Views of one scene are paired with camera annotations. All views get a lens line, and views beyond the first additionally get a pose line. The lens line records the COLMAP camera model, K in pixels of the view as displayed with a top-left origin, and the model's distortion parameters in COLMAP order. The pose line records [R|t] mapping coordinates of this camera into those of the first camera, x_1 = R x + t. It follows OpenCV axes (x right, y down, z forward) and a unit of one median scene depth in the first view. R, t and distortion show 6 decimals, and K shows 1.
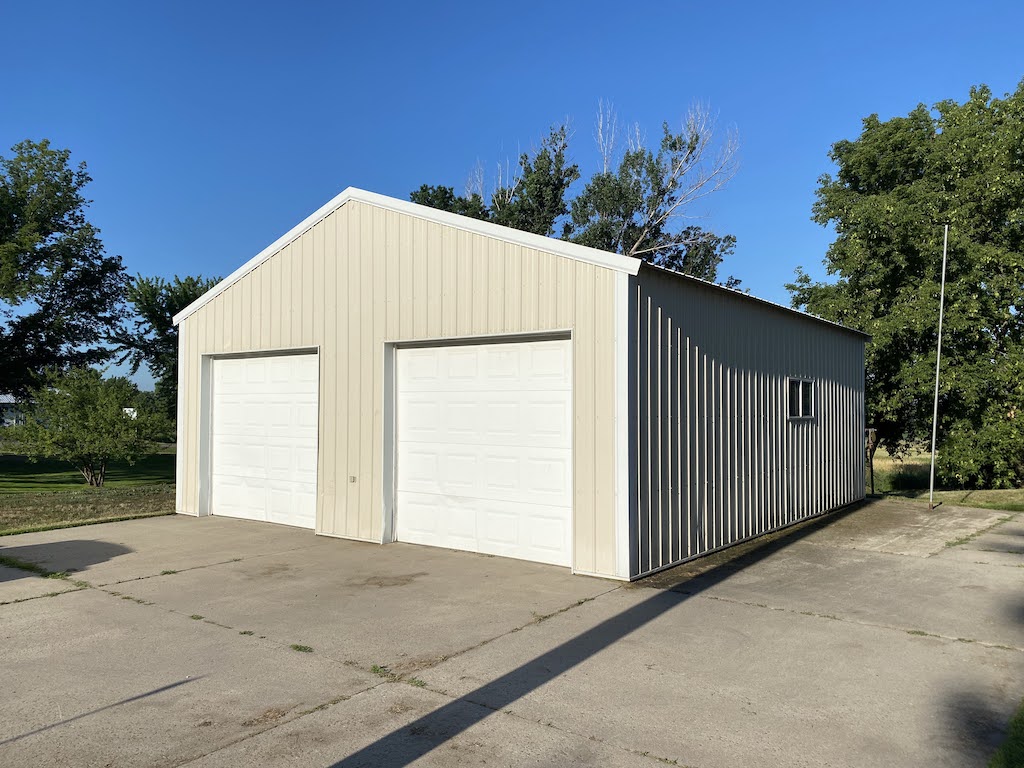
lens RADIAL K [[770.9, 0, 512.1], [0, 770.9, 404.8], [0, 0, 1]] dist [0.147692, -0.211601]
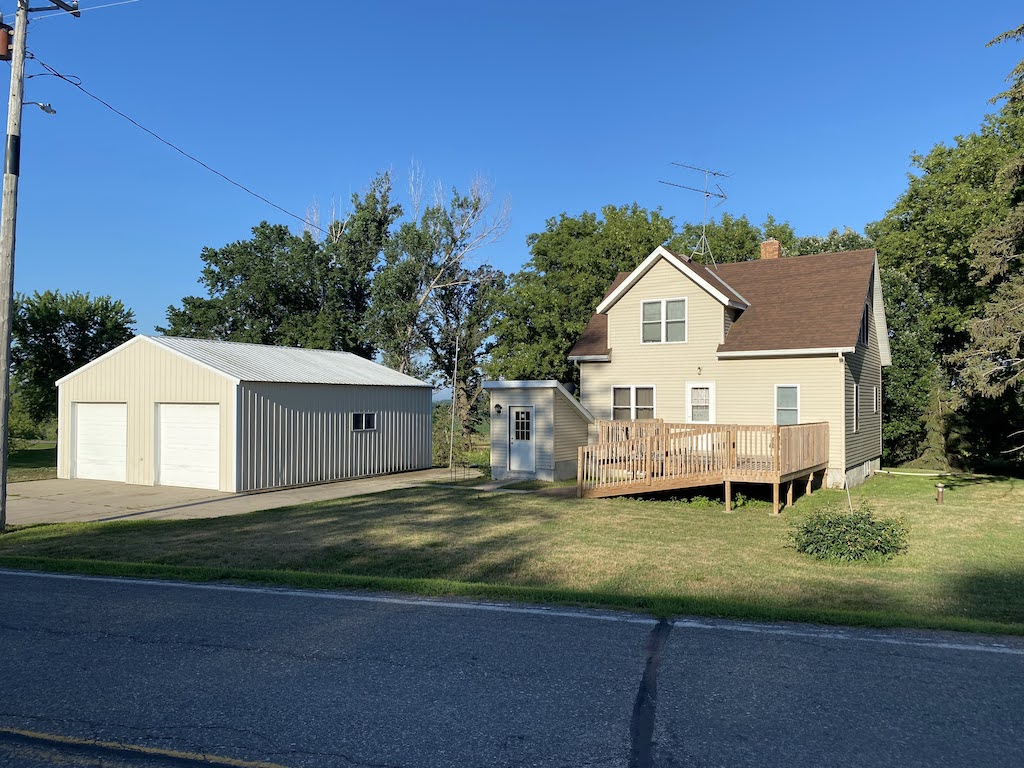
lens RADIAL K [[770.9, 0, 512.1], [0, 770.9, 404.8], [0, 0, 1]] dist [0.147692, -0.211601]
pose [[0.989095, -0.000972, 0.147274, 0.097286], [-0.000603, 0.999943, 0.010649, -0.016795], [-0.147276, -0.010621, 0.989038, -0.267455]]
